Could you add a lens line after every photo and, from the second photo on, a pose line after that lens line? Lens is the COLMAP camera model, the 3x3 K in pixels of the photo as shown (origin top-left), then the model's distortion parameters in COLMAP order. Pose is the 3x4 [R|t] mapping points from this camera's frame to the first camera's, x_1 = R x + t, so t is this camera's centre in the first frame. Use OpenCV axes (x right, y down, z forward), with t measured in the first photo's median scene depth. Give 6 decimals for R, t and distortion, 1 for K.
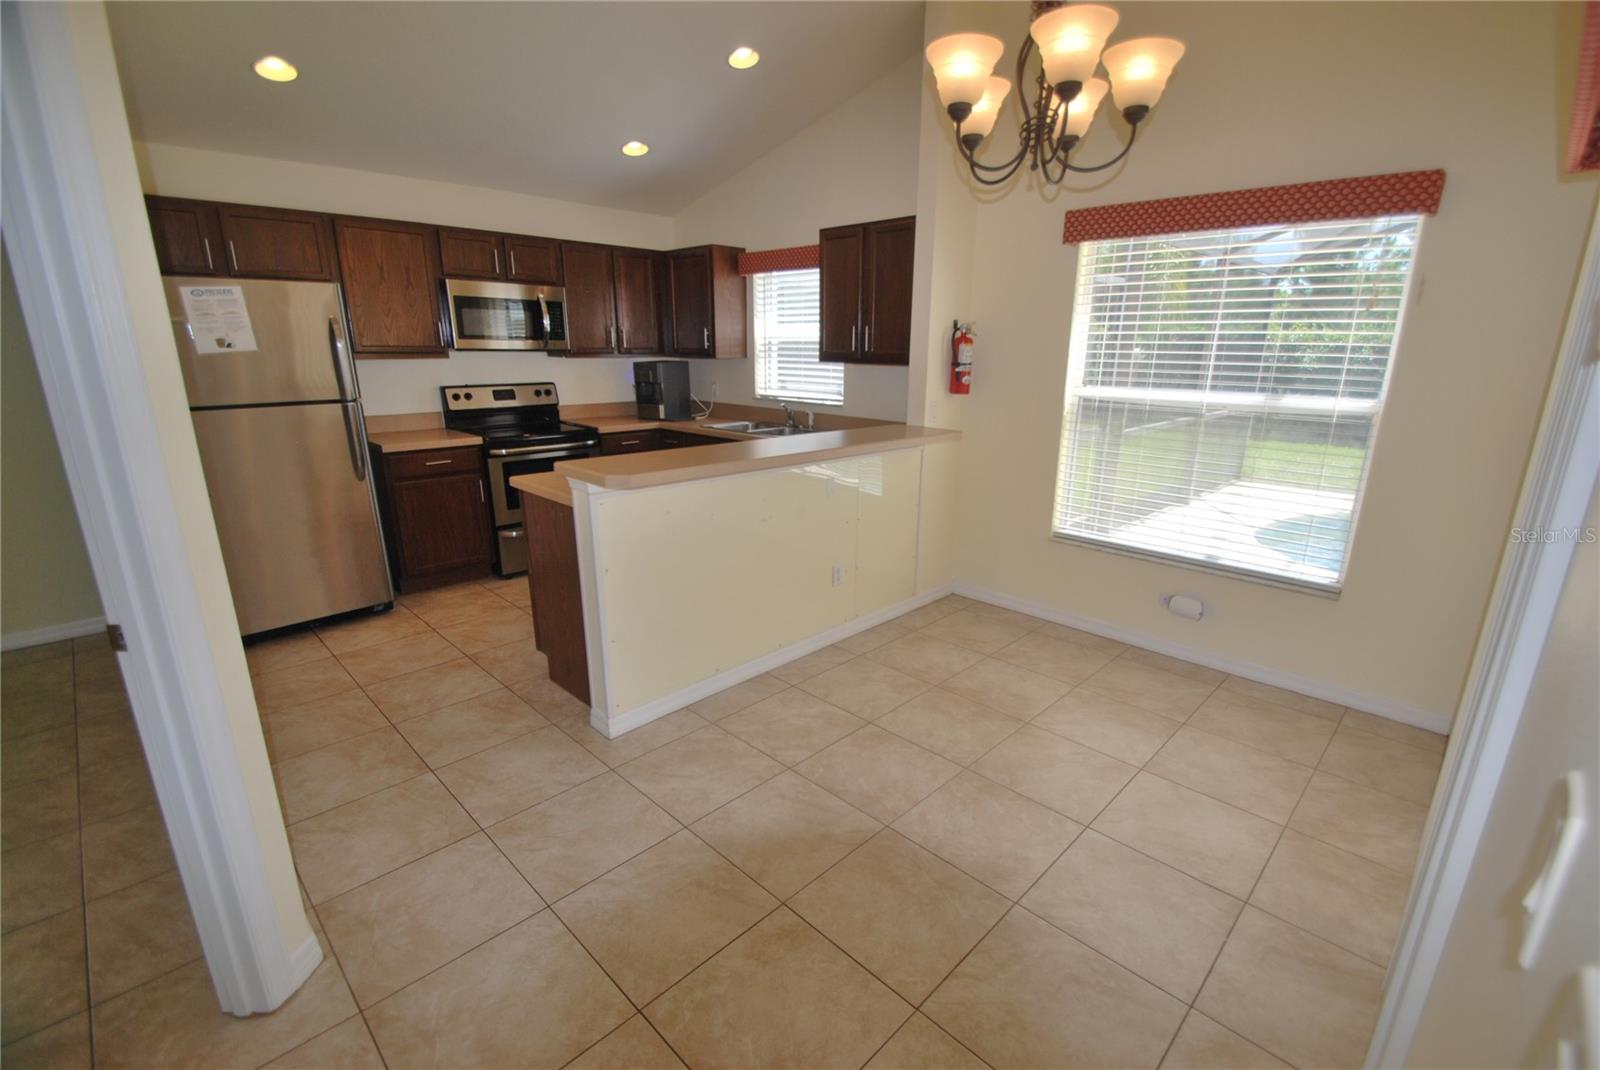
lens RADIAL K [[705.8, 0, 816.0], [0, 705.8, 543.1], [0, 0, 1]] dist [0.025281, -0.027153]
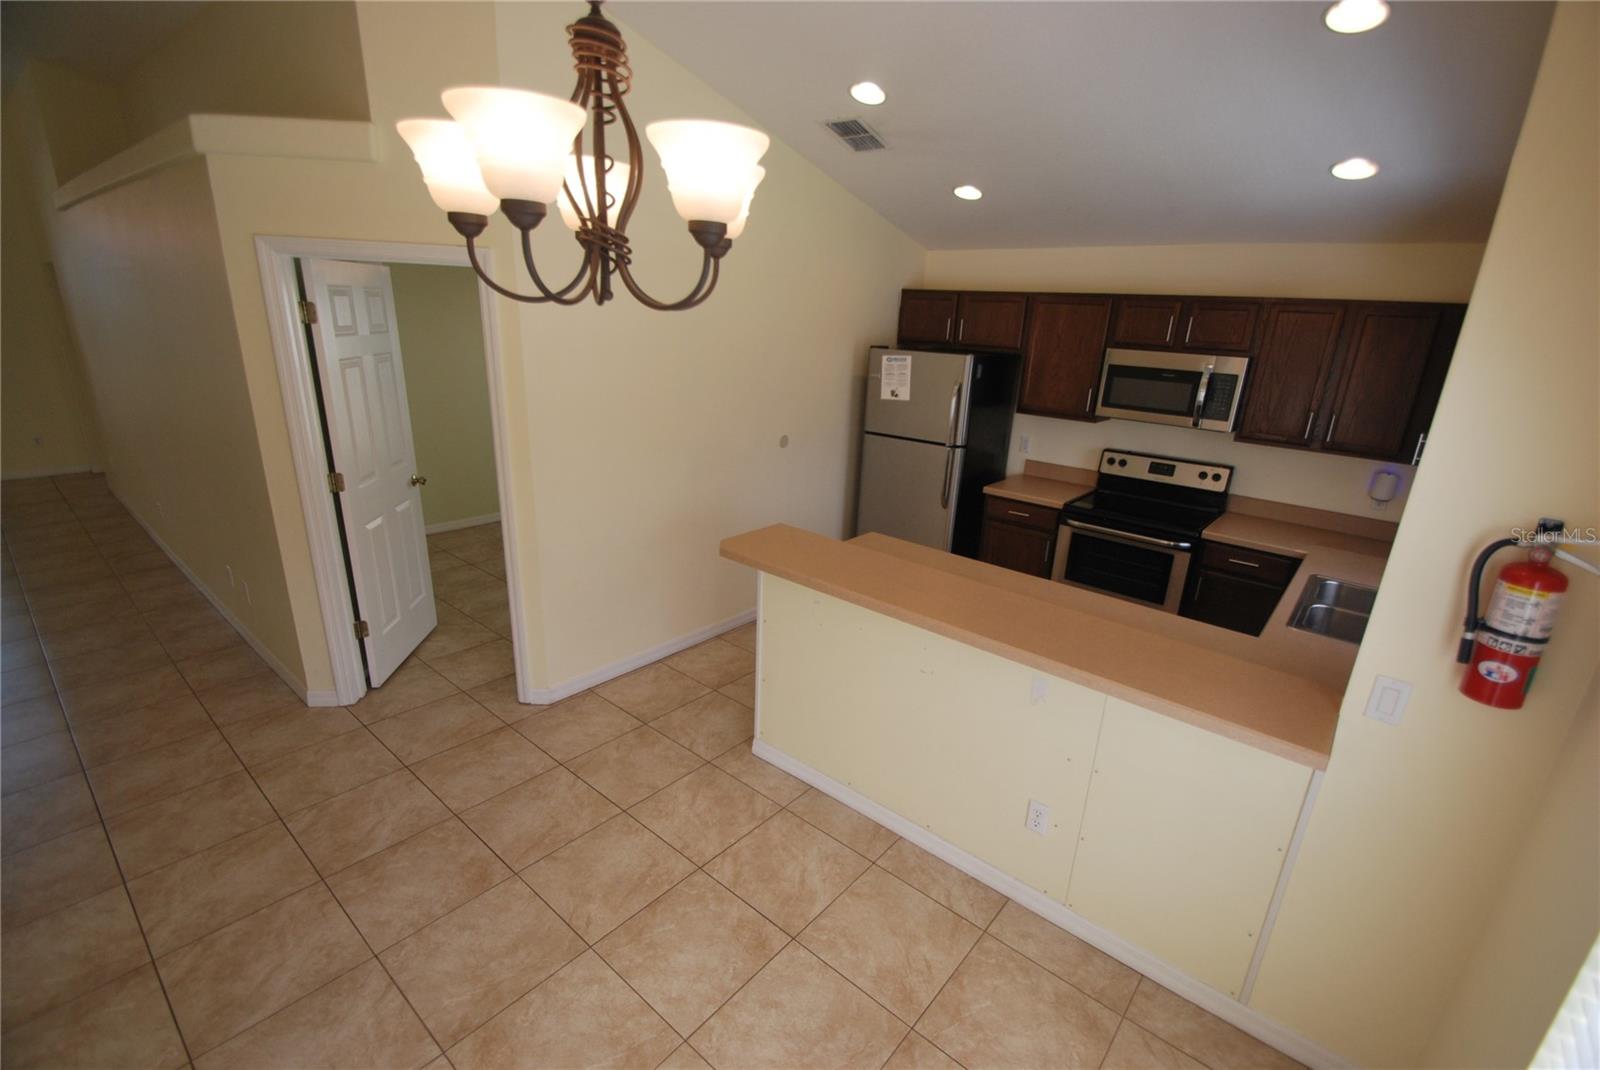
lens RADIAL K [[701.6, 0, 818.1], [0, 701.6, 549.5], [0, 0, 1]] dist [0.015508, -0.017084]
pose [[0.084371, 0.310135, -0.946941, 0.491573], [-0.318273, 0.908935, 0.269330, -0.260337], [0.944237, 0.278663, 0.175395, 0.540786]]
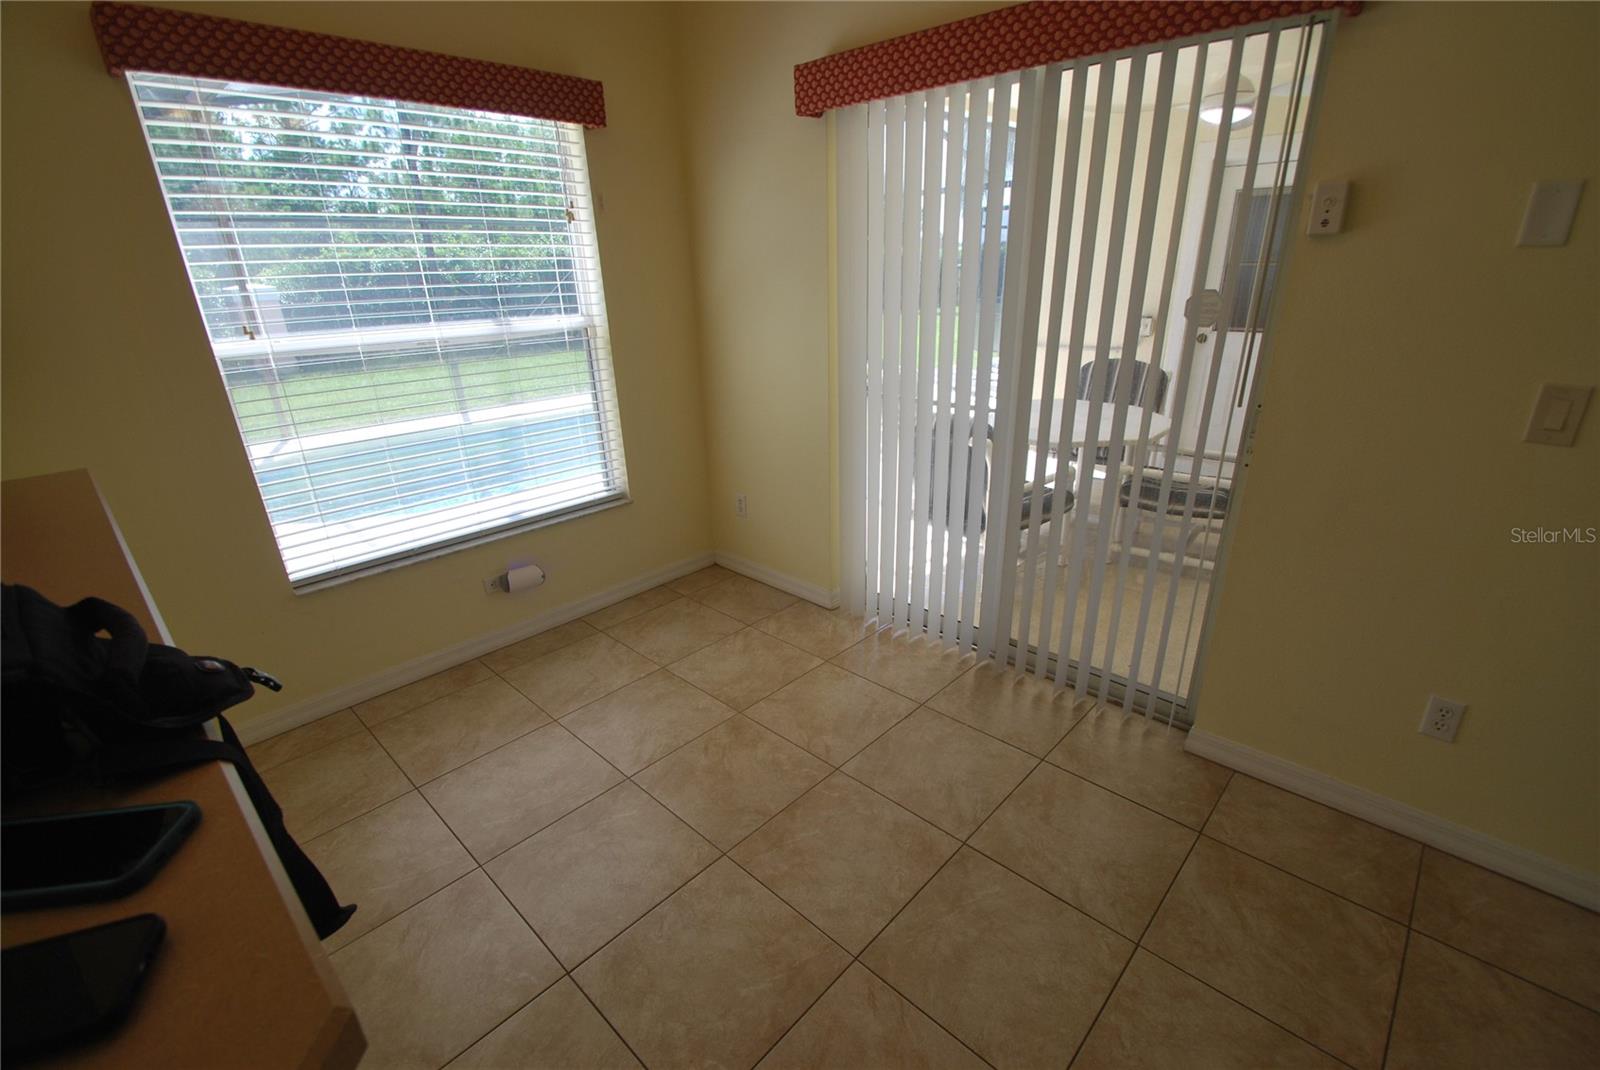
lens RADIAL K [[701.6, 0, 818.1], [0, 701.6, 549.5], [0, 0, 1]] dist [0.015508, -0.017084]
pose [[-0.028578, -0.383234, 0.923209, -0.217028], [0.293212, 0.879744, 0.374268, -0.129106], [-0.955620, 0.281392, 0.087227, 0.479698]]
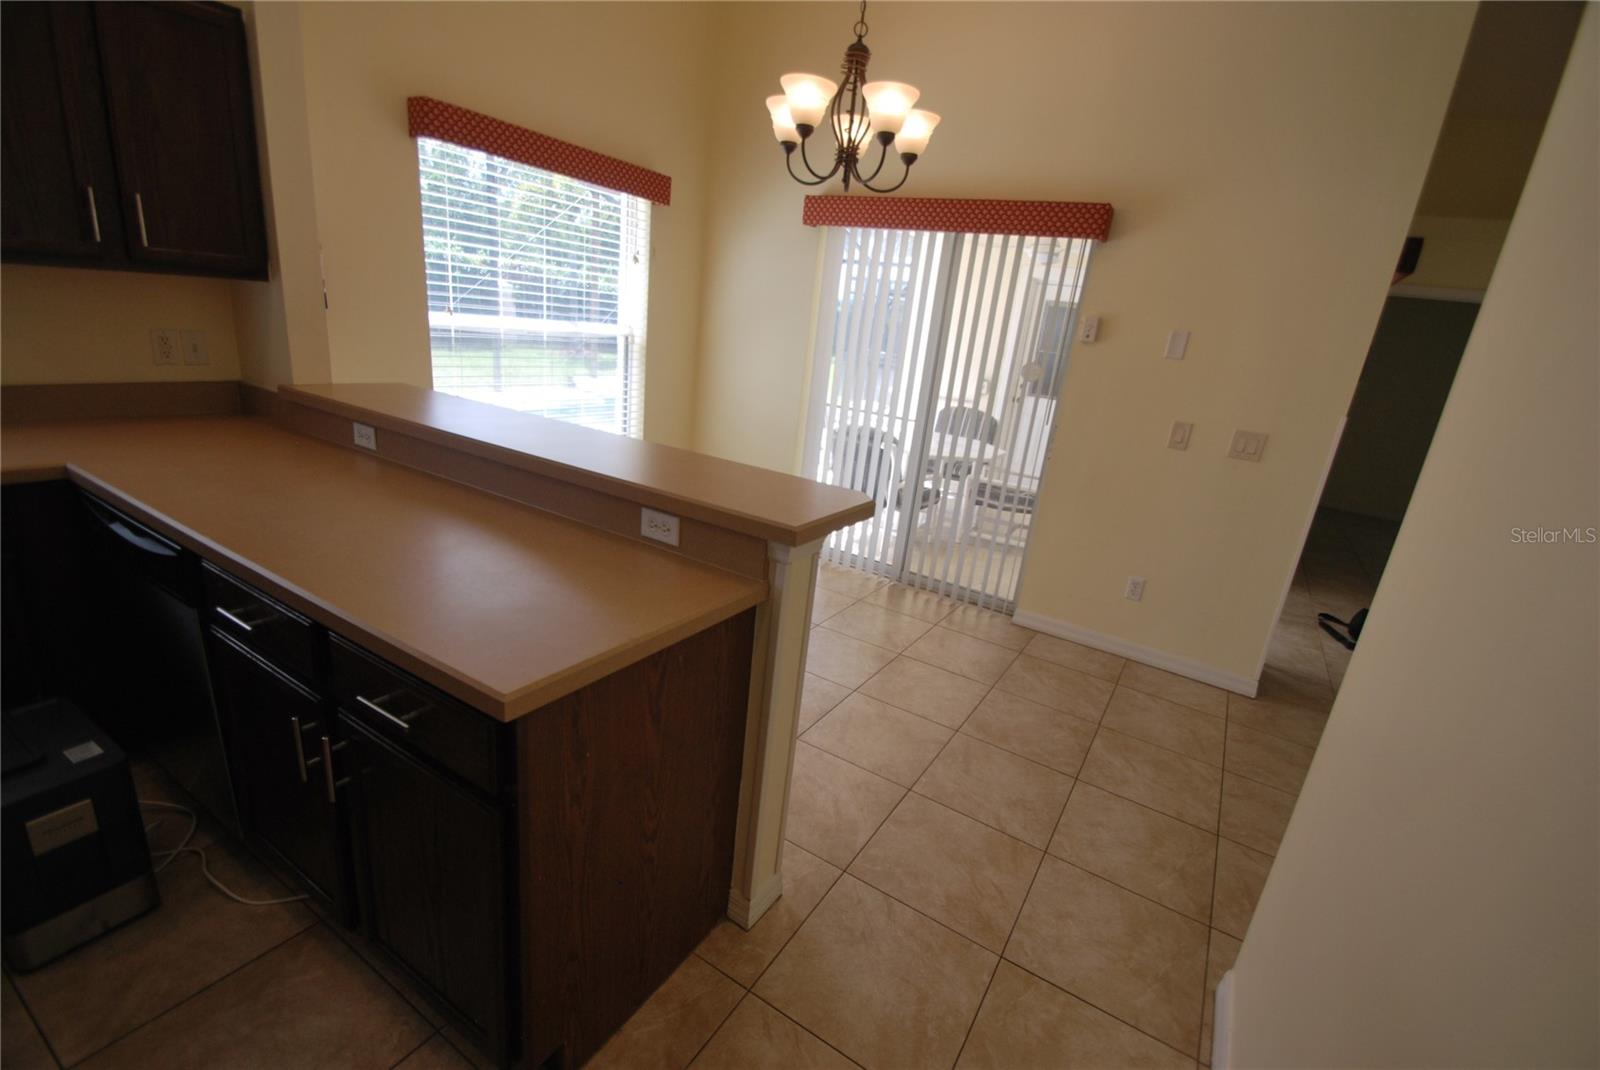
lens RADIAL K [[701.6, 0, 818.1], [0, 701.6, 549.5], [0, 0, 1]] dist [0.015508, -0.017084]
pose [[-0.225239, -0.340620, 0.912823, -0.545582], [0.154089, 0.912653, 0.378578, -0.190092], [-0.962042, 0.225926, -0.153080, 0.670152]]
